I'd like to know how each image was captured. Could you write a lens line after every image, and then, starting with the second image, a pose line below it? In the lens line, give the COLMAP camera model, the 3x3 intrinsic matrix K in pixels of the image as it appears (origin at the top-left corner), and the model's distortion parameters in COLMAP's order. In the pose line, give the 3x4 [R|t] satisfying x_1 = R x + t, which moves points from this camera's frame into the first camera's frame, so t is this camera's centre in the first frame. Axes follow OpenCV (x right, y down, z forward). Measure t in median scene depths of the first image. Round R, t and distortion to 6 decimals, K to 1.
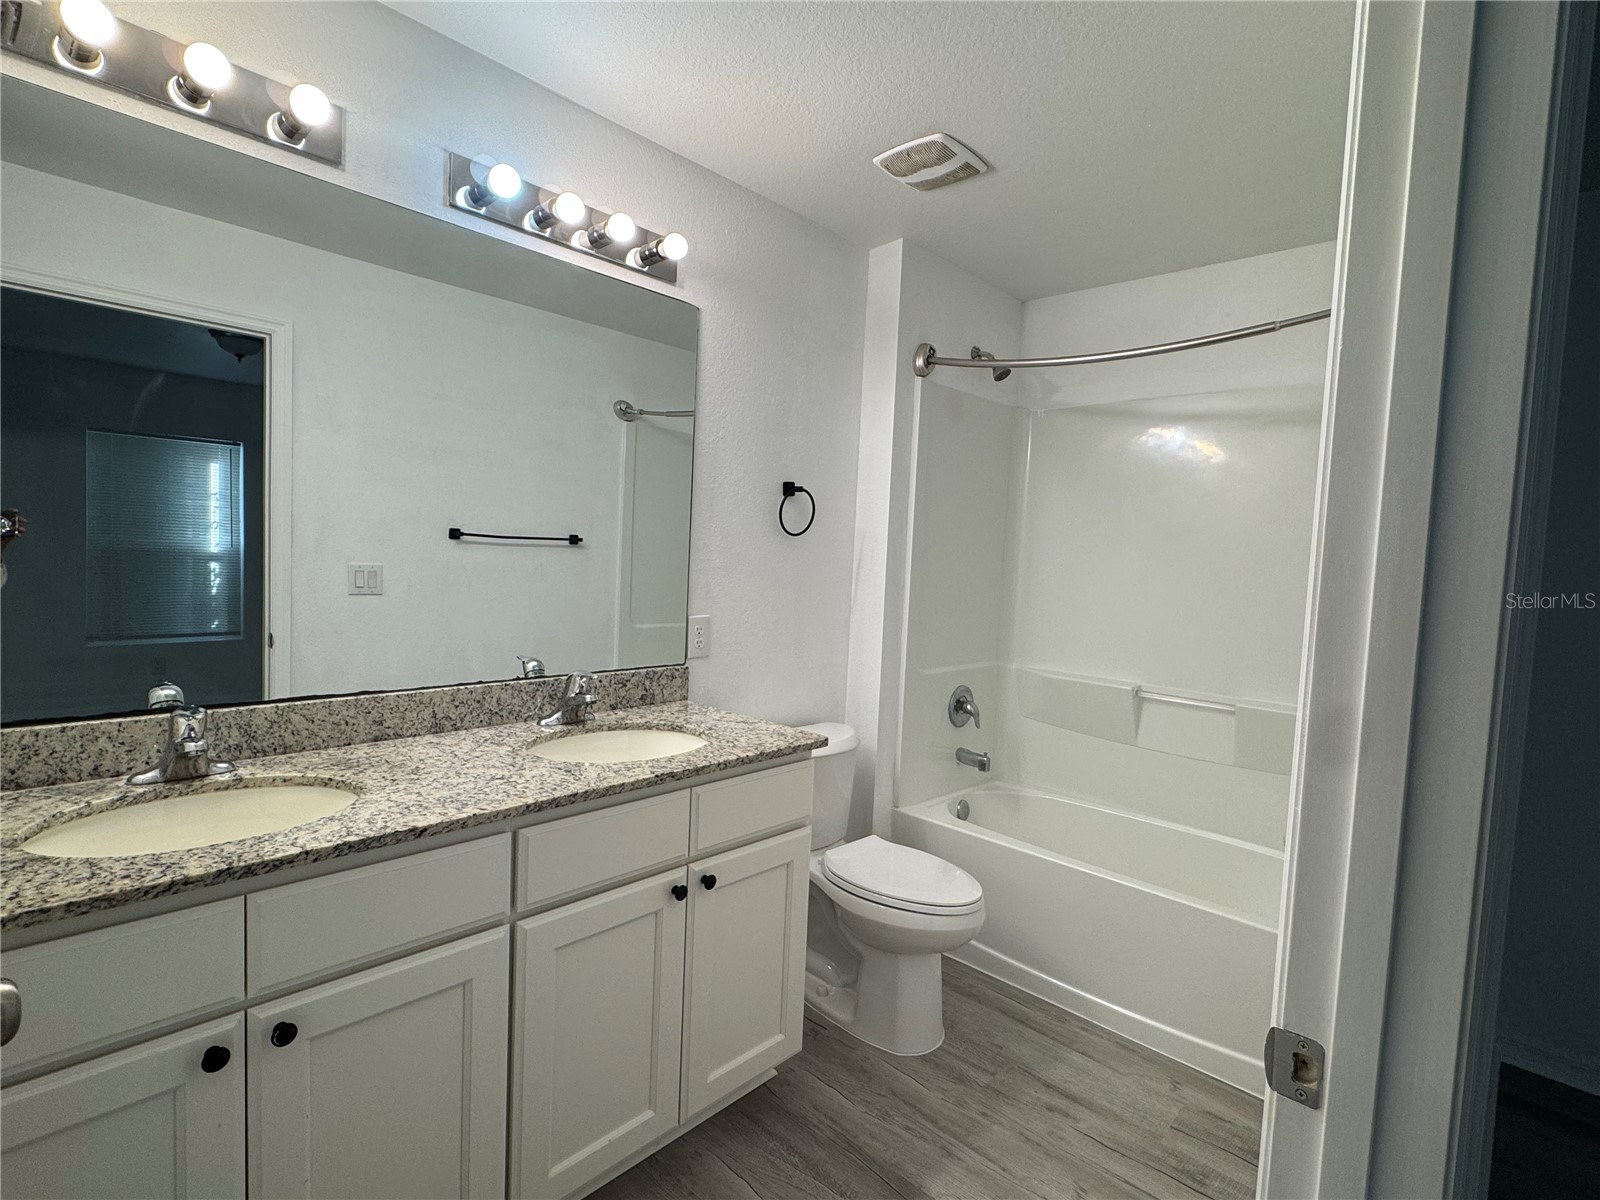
lens RADIAL K [[794.4, 0, 806.2], [0, 794.4, 588.7], [0, 0, 1]] dist [-0.006633, -0.001467]
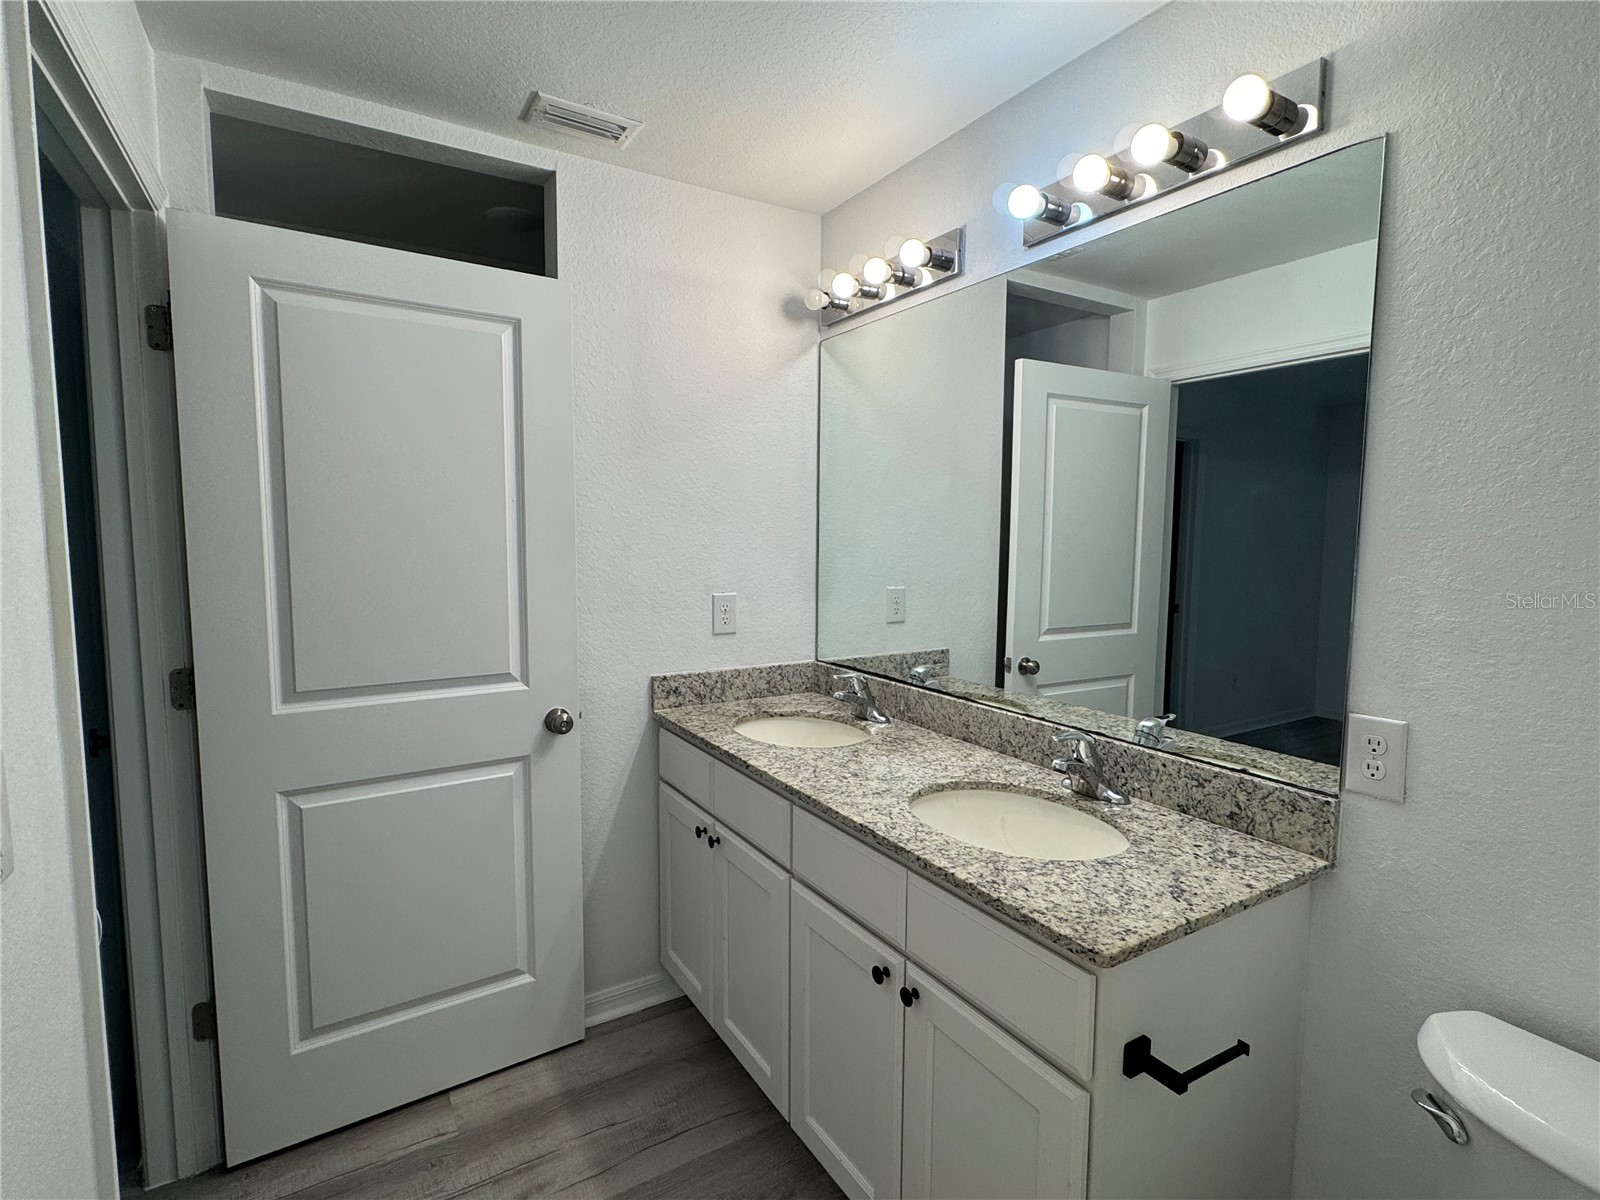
lens RADIAL K [[794.4, 0, 805.9], [0, 794.4, 598.7], [0, 0, 1]] dist [-0.006633, -0.001467]
pose [[-0.252954, 0.035120, -0.966841, 0.679067], [-0.070322, 0.996030, 0.054578, -0.069299], [0.964919, 0.081796, -0.249480, 1.089569]]
